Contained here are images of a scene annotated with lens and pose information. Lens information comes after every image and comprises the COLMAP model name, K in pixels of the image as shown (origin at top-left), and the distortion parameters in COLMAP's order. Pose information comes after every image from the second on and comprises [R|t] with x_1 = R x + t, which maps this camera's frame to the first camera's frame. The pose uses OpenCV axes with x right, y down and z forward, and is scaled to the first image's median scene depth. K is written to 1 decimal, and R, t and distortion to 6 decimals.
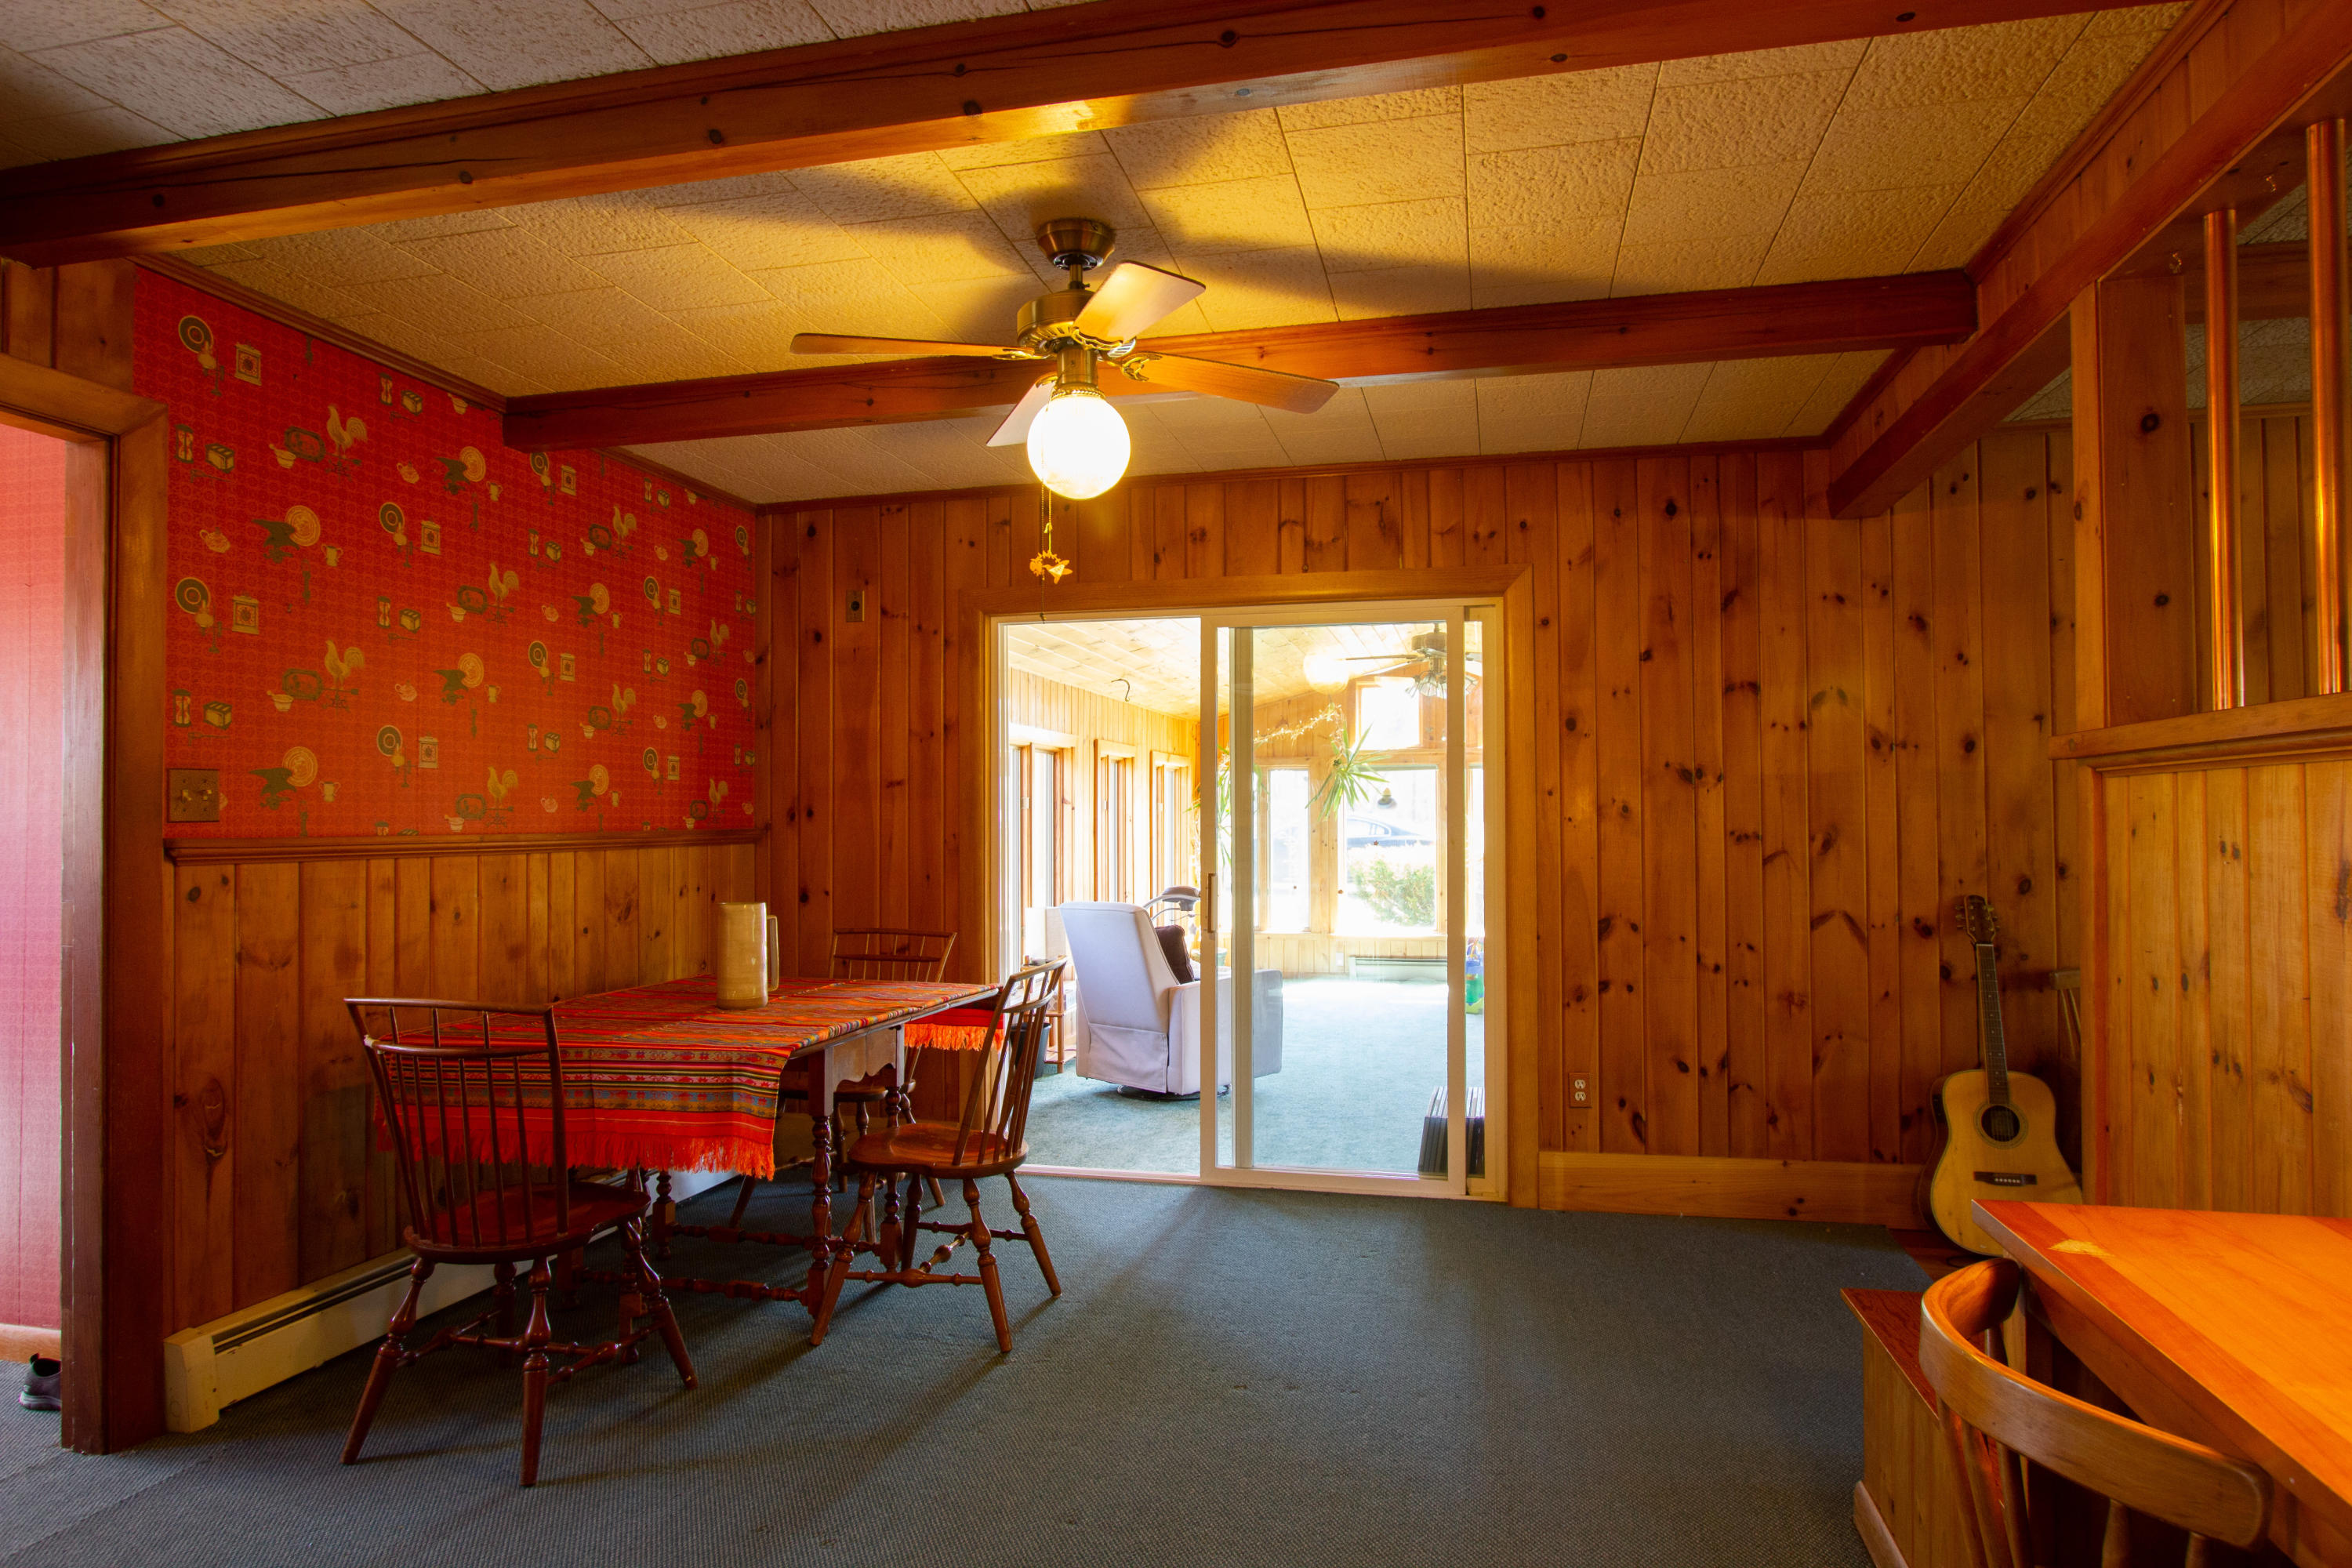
lens RADIAL K [[1345.8, 0, 1177.3], [0, 1345.8, 793.9], [0, 0, 1]] dist [0.001036, 0.000365]
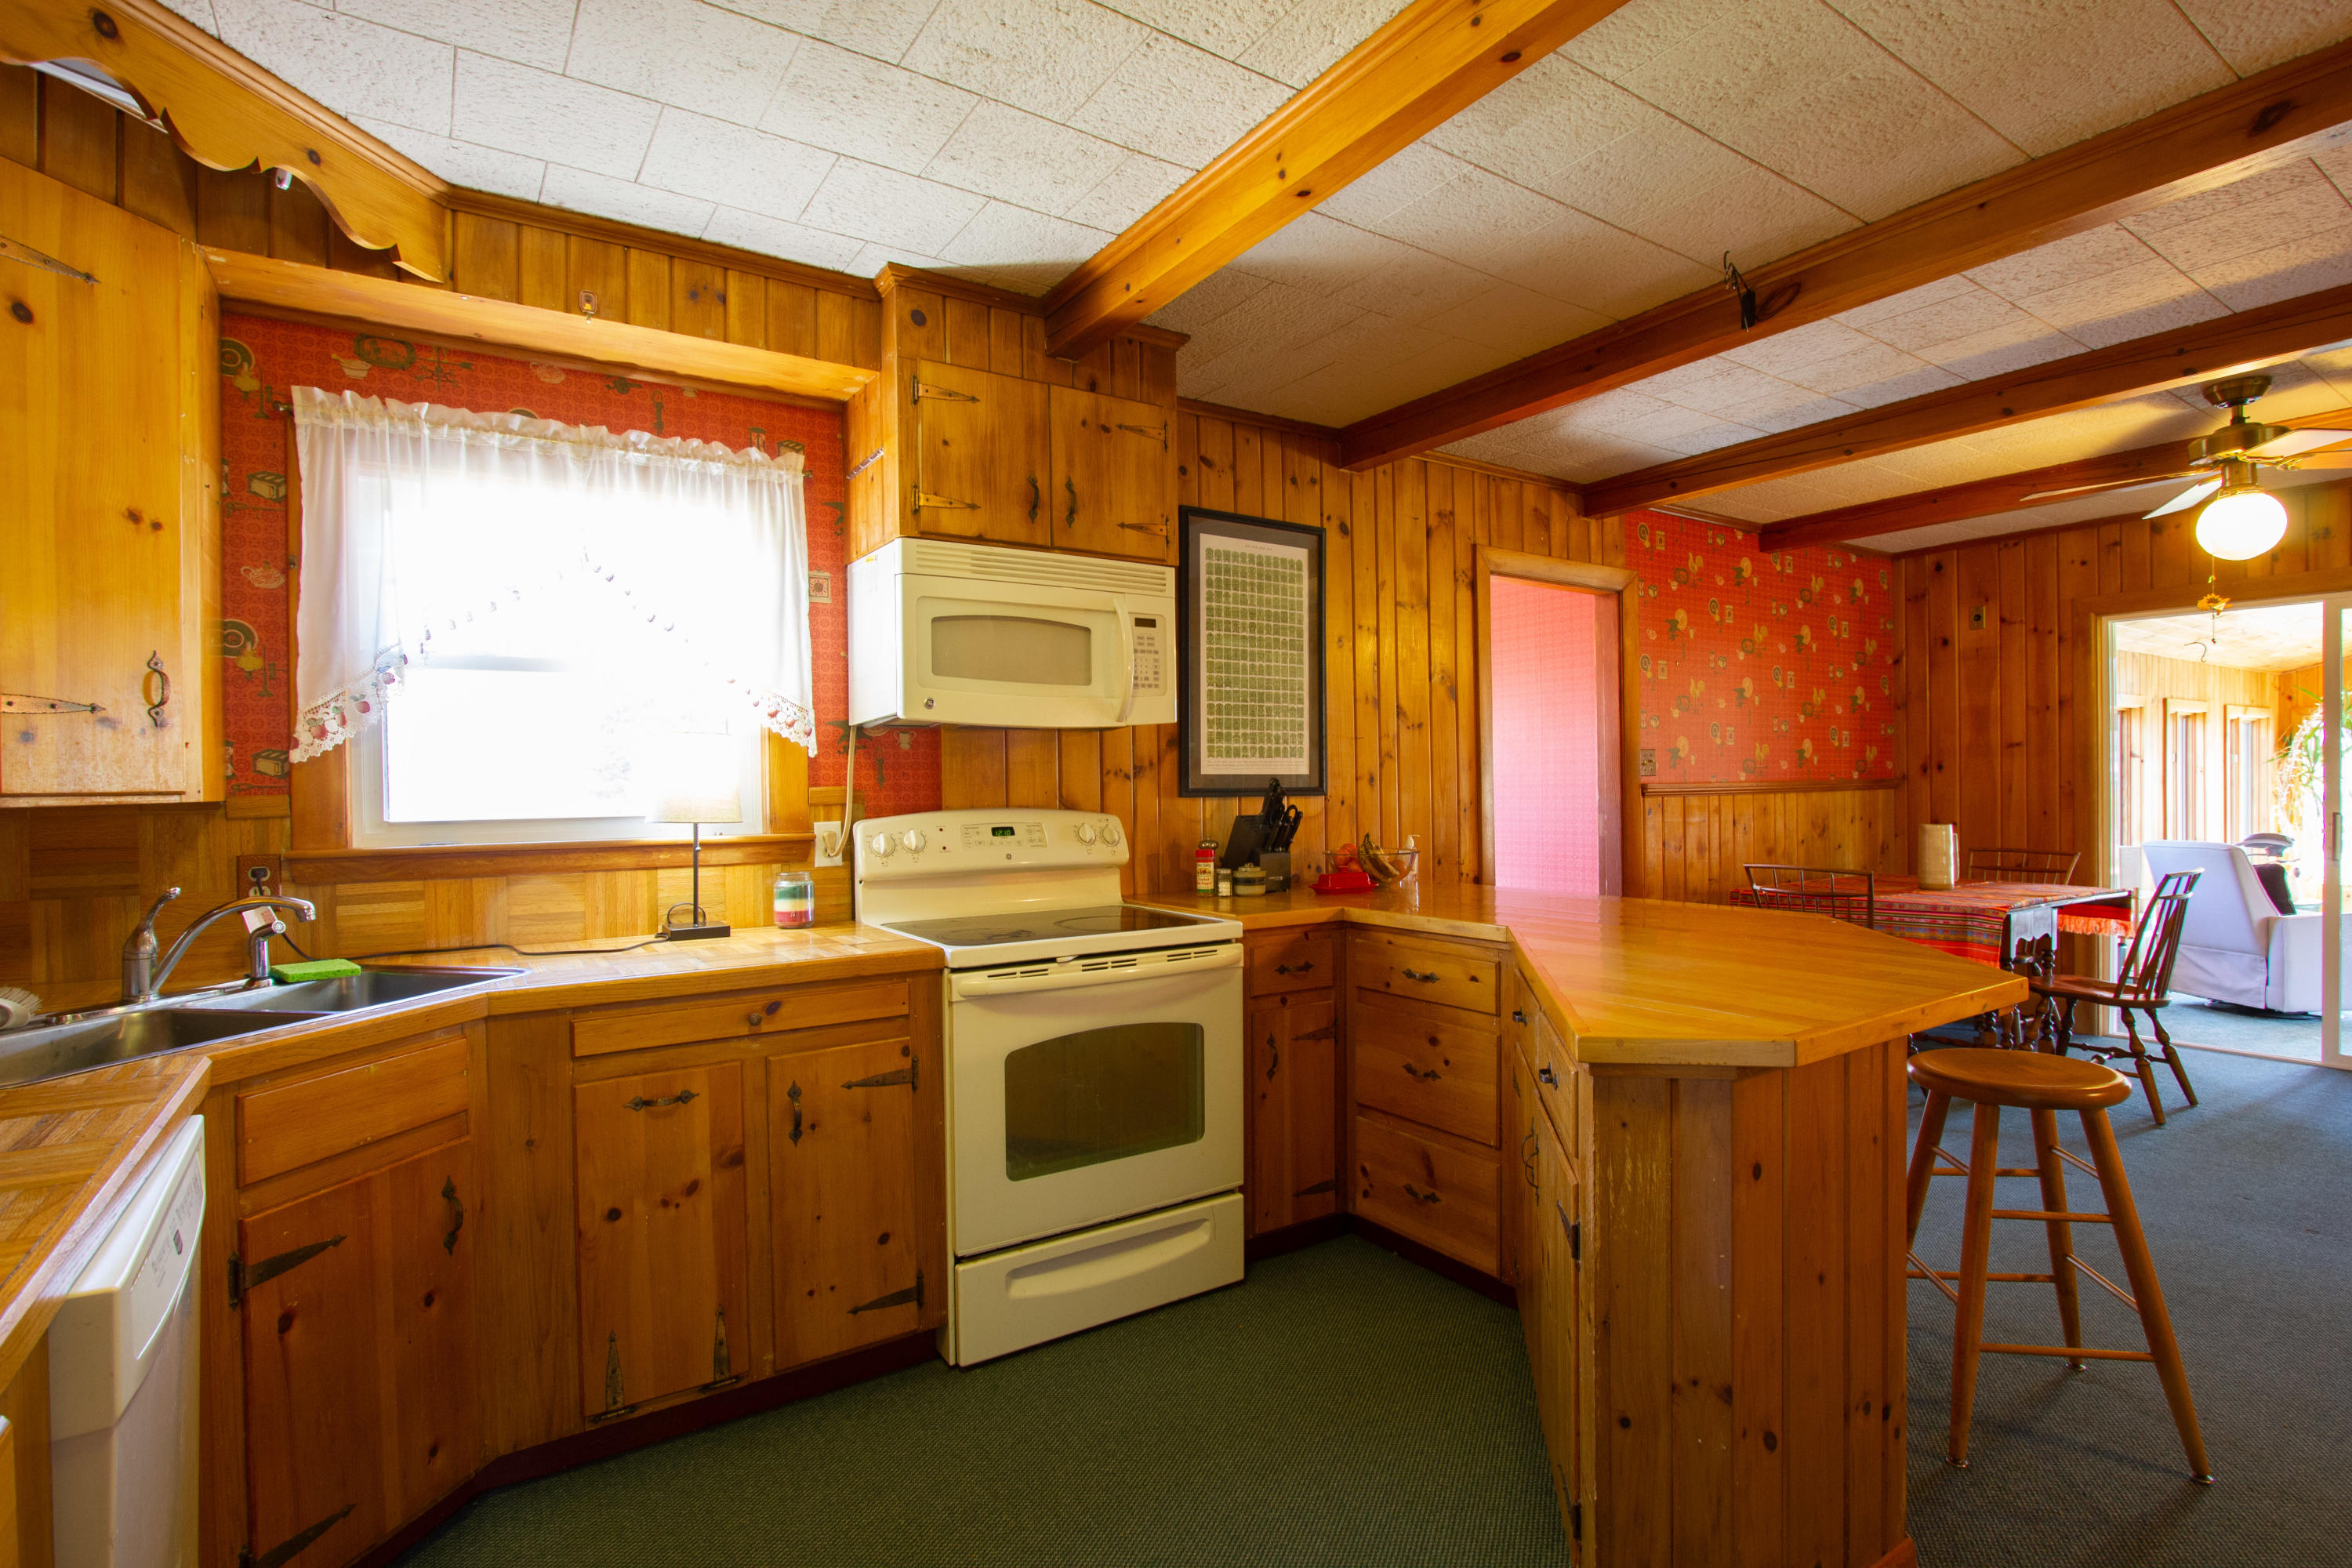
lens RADIAL K [[1132.0, 0, 1173.1], [0, 1132.0, 788.2], [0, 0, 1]] dist [-0.023492, -0.000827]
pose [[0.727471, -0.003668, -0.686129, -0.055973], [0.023009, 0.999554, 0.019052, -0.005112], [0.685753, -0.029647, 0.727230, -0.441759]]
